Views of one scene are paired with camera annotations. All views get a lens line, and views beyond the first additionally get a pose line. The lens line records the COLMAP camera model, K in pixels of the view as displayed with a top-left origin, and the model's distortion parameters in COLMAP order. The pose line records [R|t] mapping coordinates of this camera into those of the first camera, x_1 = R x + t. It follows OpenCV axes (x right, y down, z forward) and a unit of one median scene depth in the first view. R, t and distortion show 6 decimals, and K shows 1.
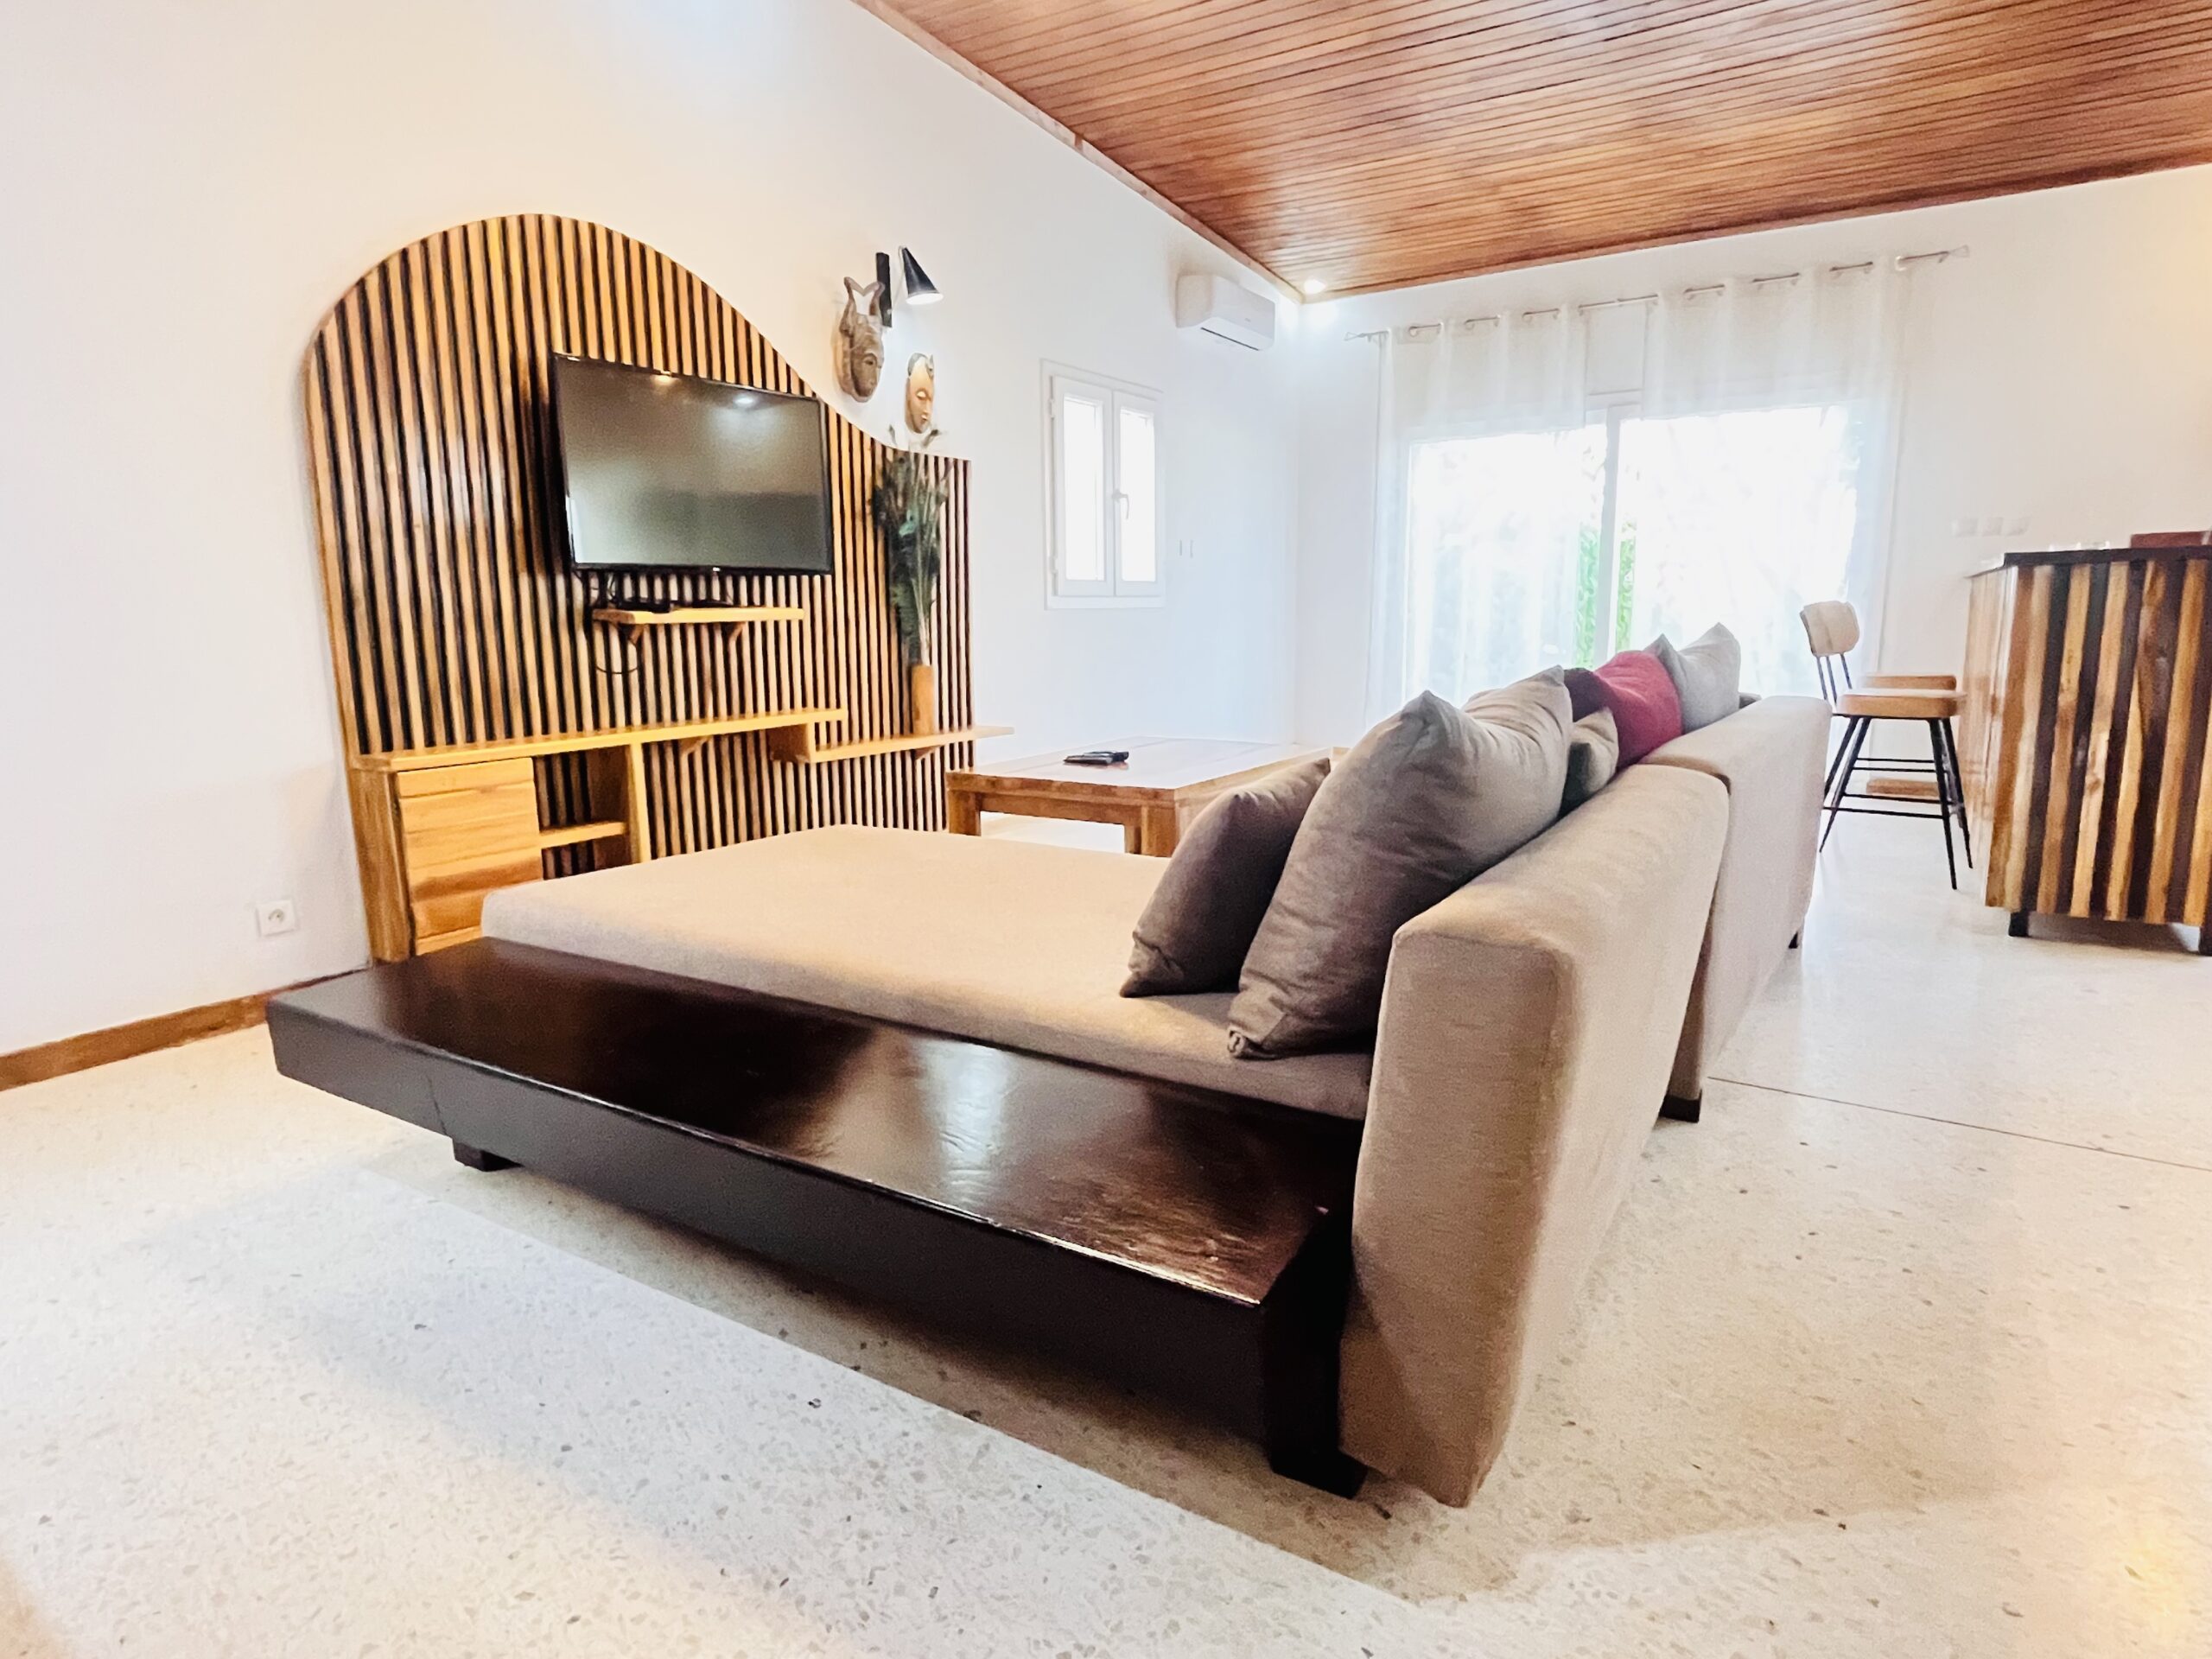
lens RADIAL K [[1239.9, 0, 1095.5], [0, 1239.9, 825.9], [0, 0, 1]] dist [-0.004077, 0.001321]
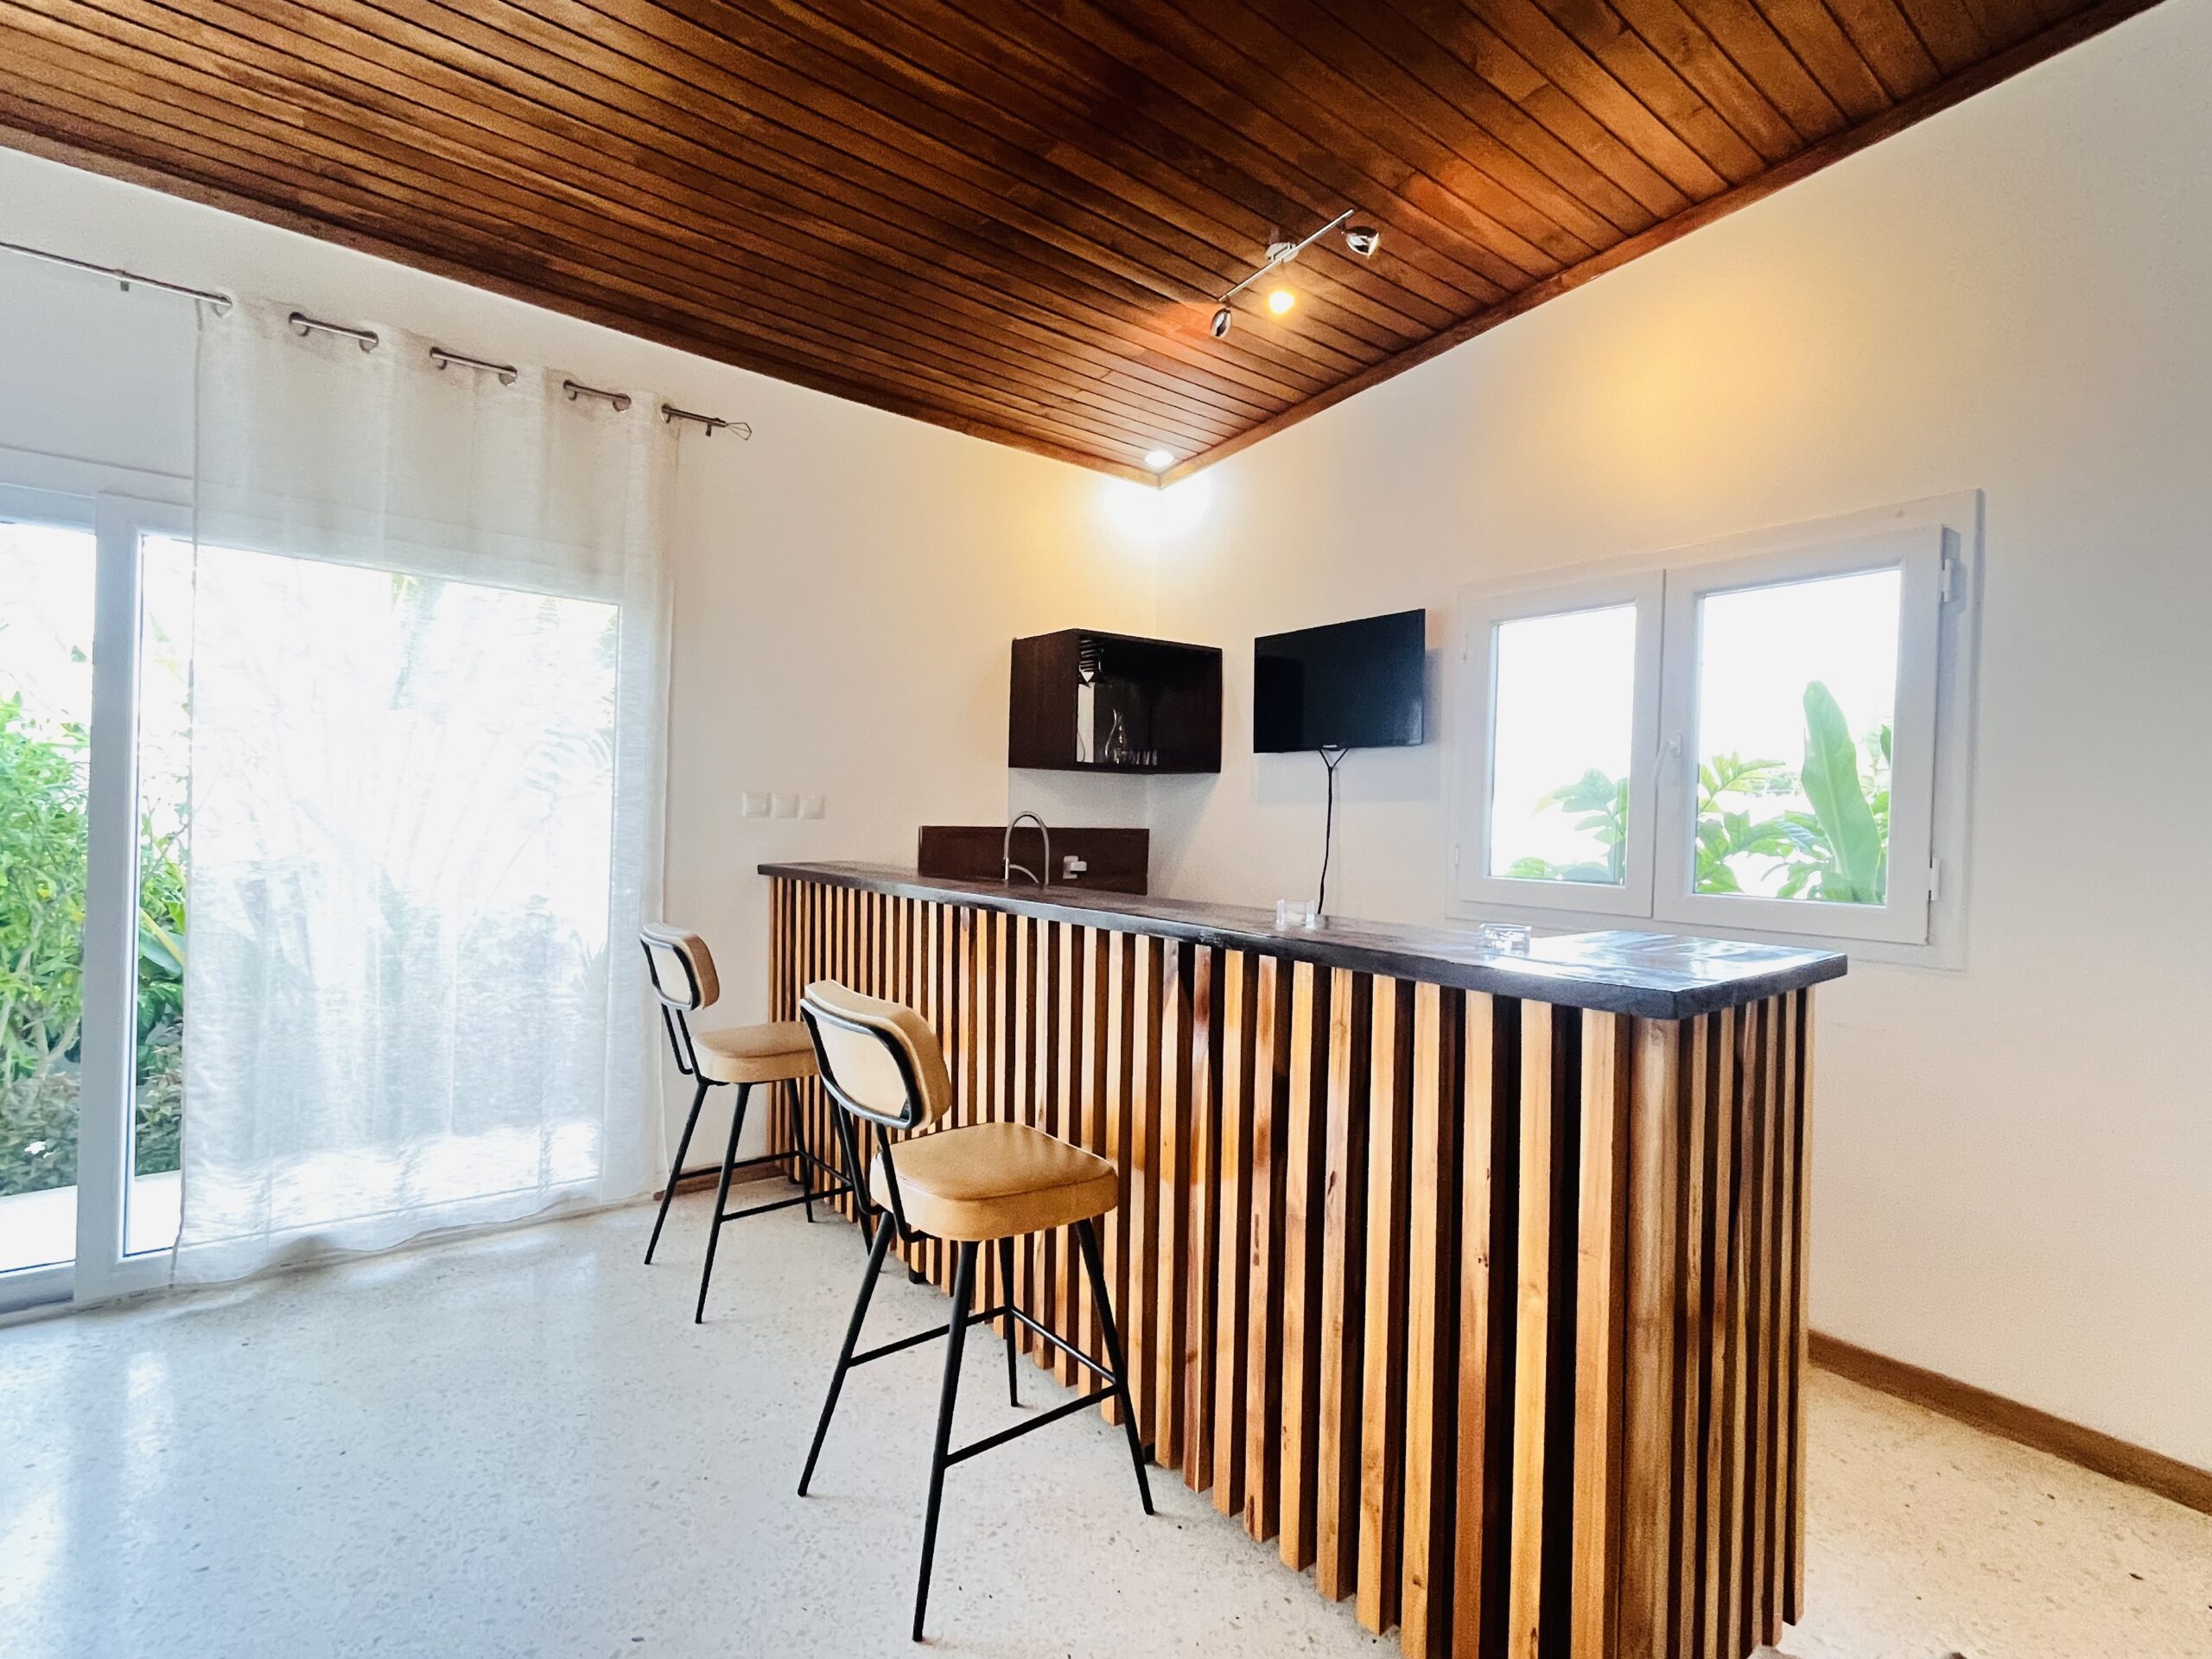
lens RADIAL K [[1028.7, 0, 1099.5], [0, 1028.7, 829.6], [0, 0, 1]] dist [-0.007472, 0.000262]
pose [[0.333476, 0.019900, 0.942549, 0.343436], [0.132676, 0.988836, -0.067819, -0.265692], [-0.933376, 0.147670, 0.327113, 1.025550]]
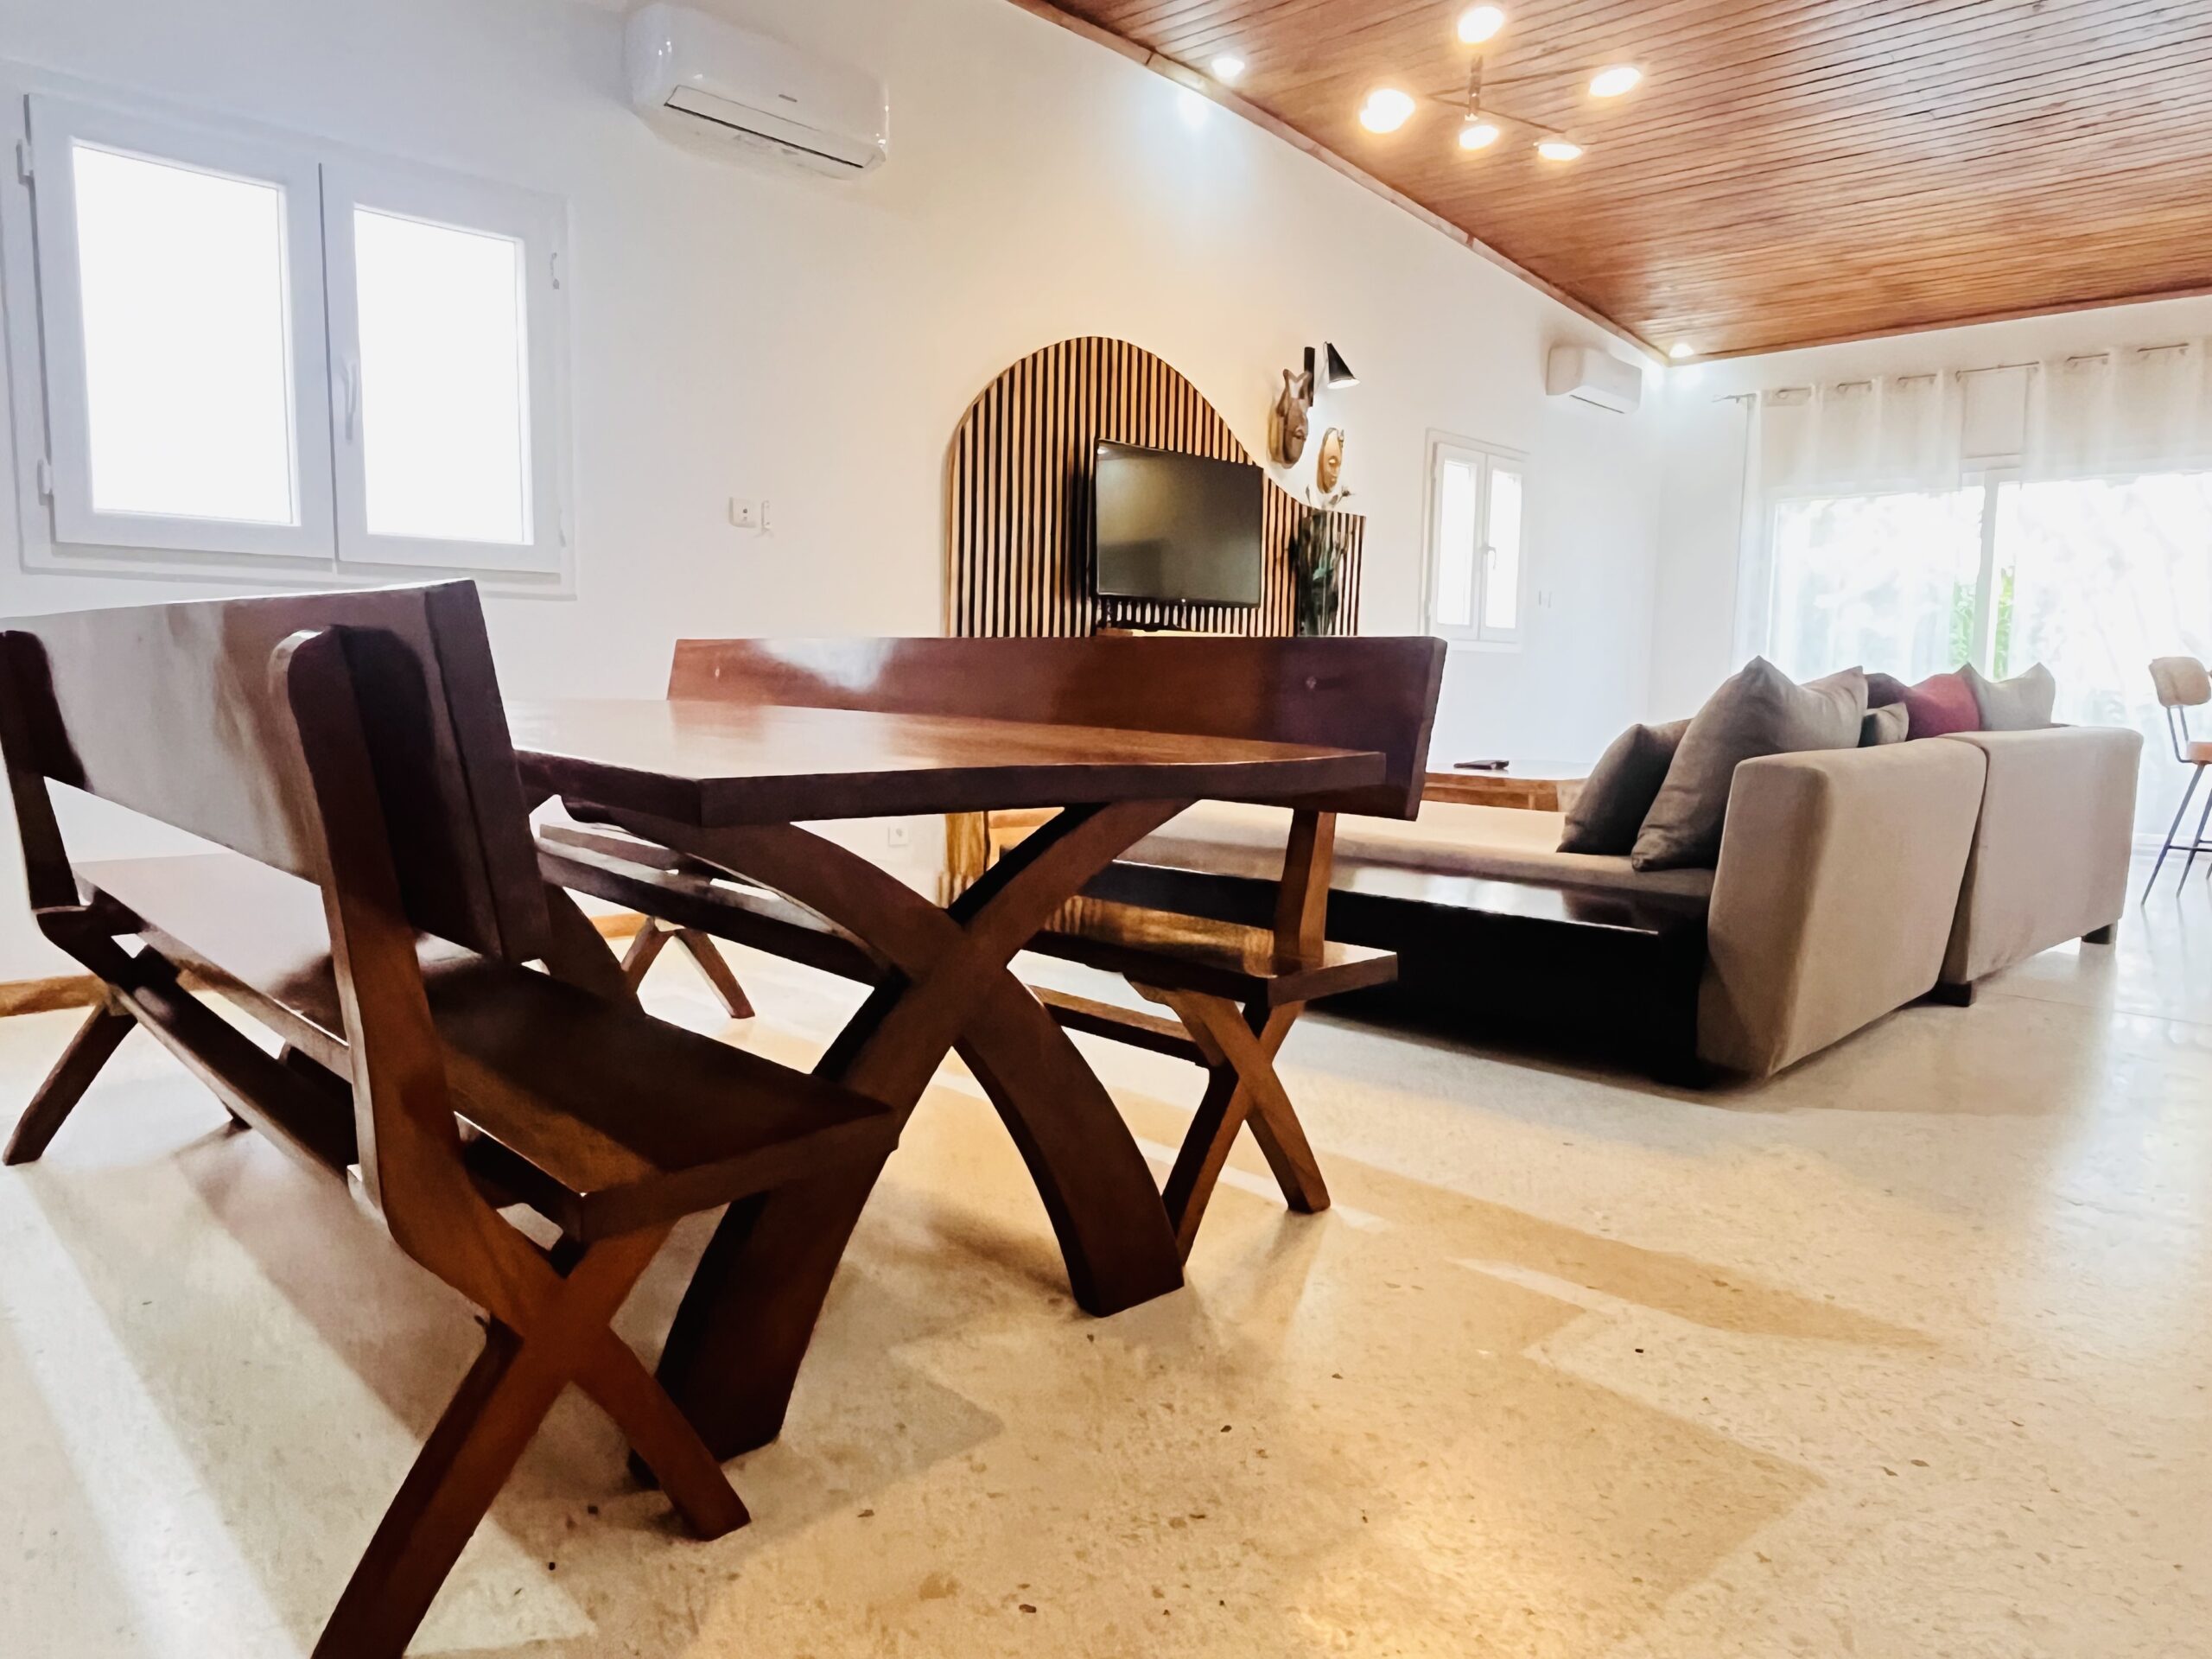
lens RADIAL K [[1481.4, 0, 1110.0], [0, 1481.4, 830.1], [0, 0, 1]] dist [0.007717, -0.008022]
pose [[0.983566, 0.049740, -0.173564, -0.114523], [-0.061913, 0.995934, -0.065442, 0.141075], [0.169603, 0.075112, 0.982646, -0.524438]]
